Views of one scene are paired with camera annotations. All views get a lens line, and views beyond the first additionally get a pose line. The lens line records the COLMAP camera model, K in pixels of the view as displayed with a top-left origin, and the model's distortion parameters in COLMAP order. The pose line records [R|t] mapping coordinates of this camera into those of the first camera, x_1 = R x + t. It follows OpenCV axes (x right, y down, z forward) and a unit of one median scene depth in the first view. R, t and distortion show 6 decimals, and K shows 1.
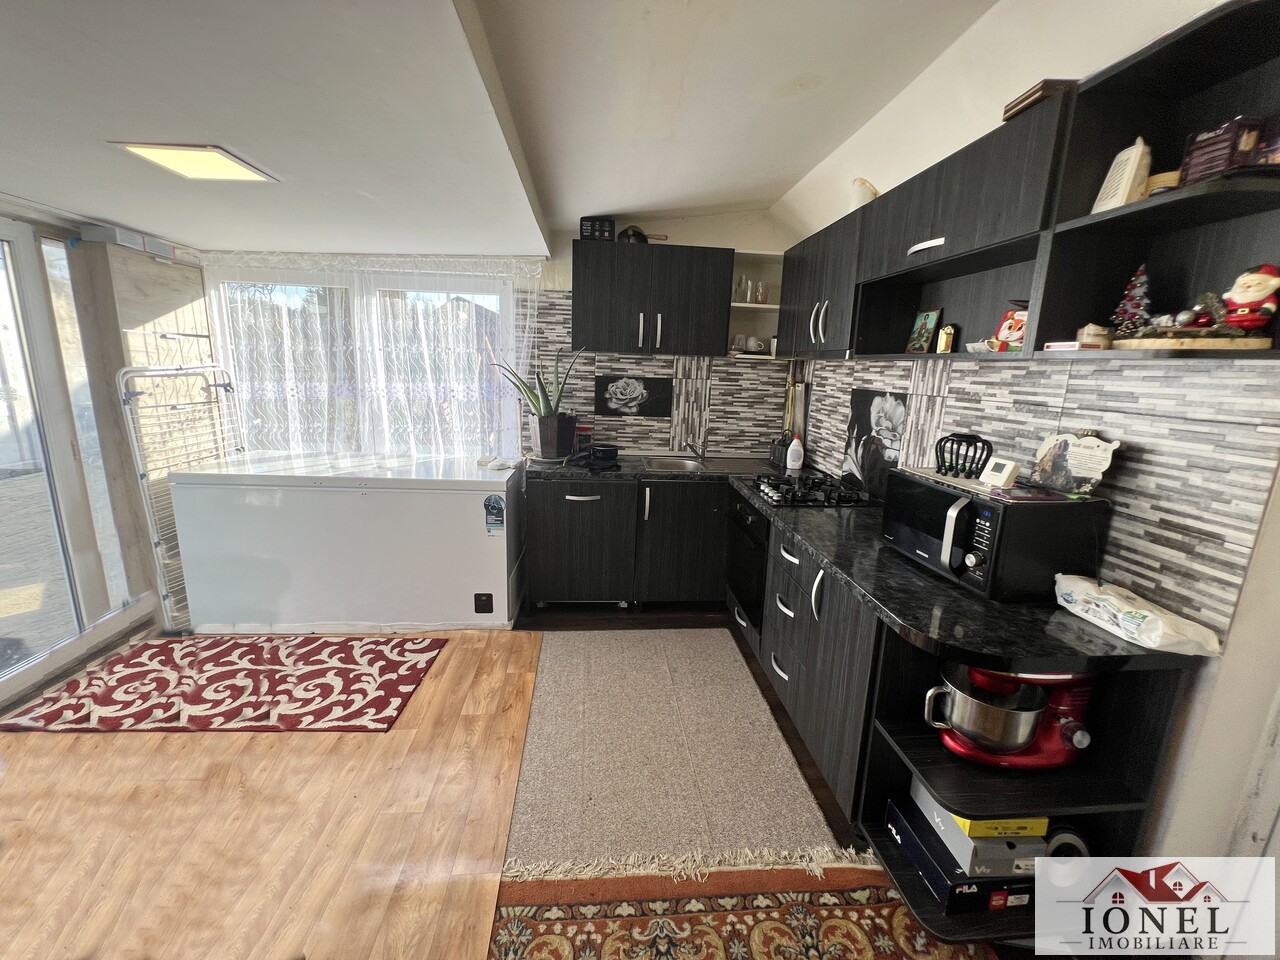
lens RADIAL K [[519.4, 0, 640.0], [0, 519.4, 480.0], [0, 0, 1]] dist [-0.000039, 0.000072]
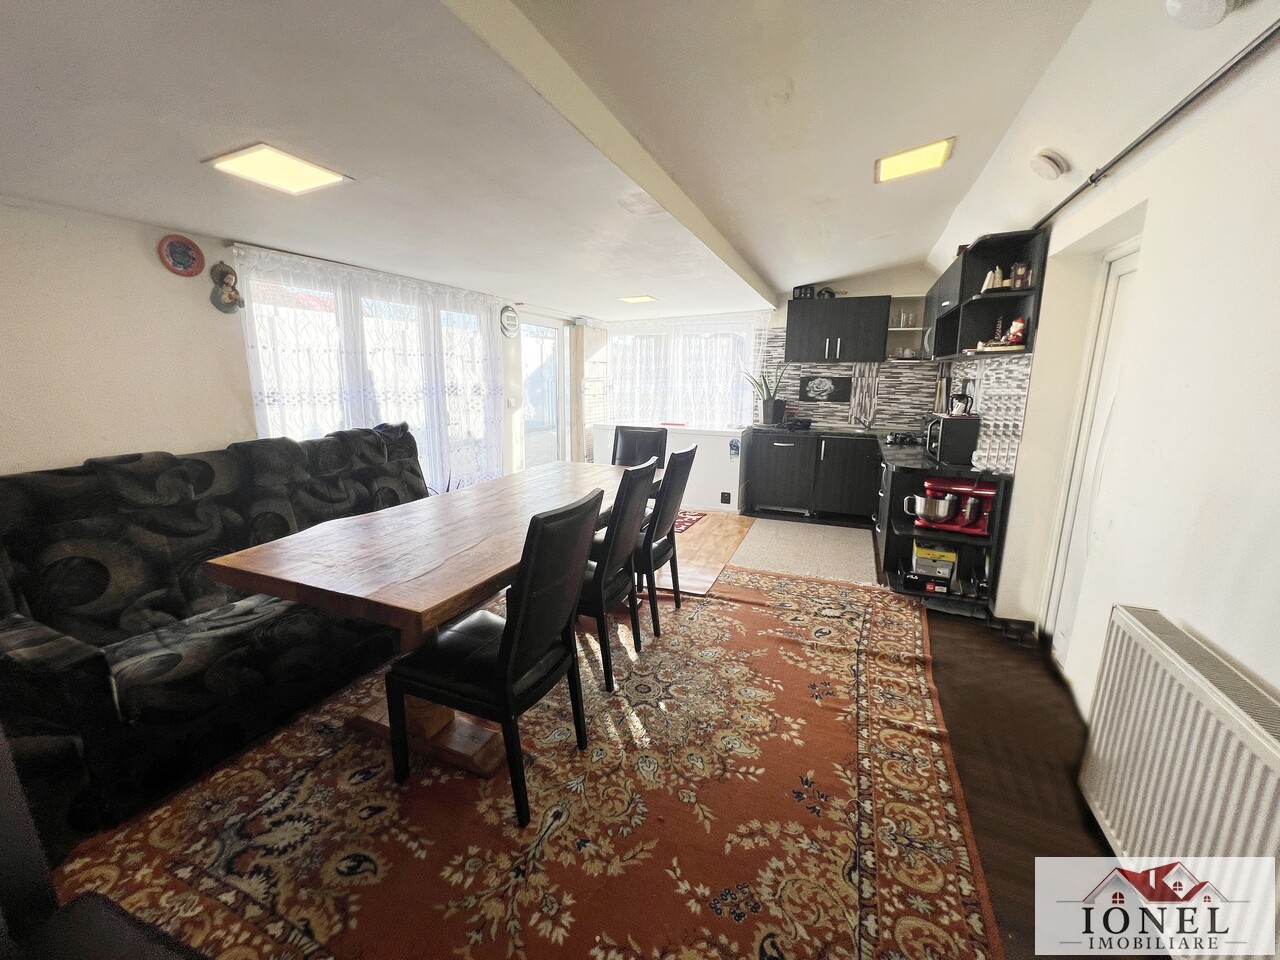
lens RADIAL K [[519.4, 0, 640.0], [0, 519.4, 480.0], [0, 0, 1]] dist [-0.000039, 0.000072]
pose [[0.891523, 0.059900, -0.448997, 0.229042], [-0.072444, 0.997314, -0.010796, 0.187712], [0.447144, 0.042152, 0.893468, -0.715385]]
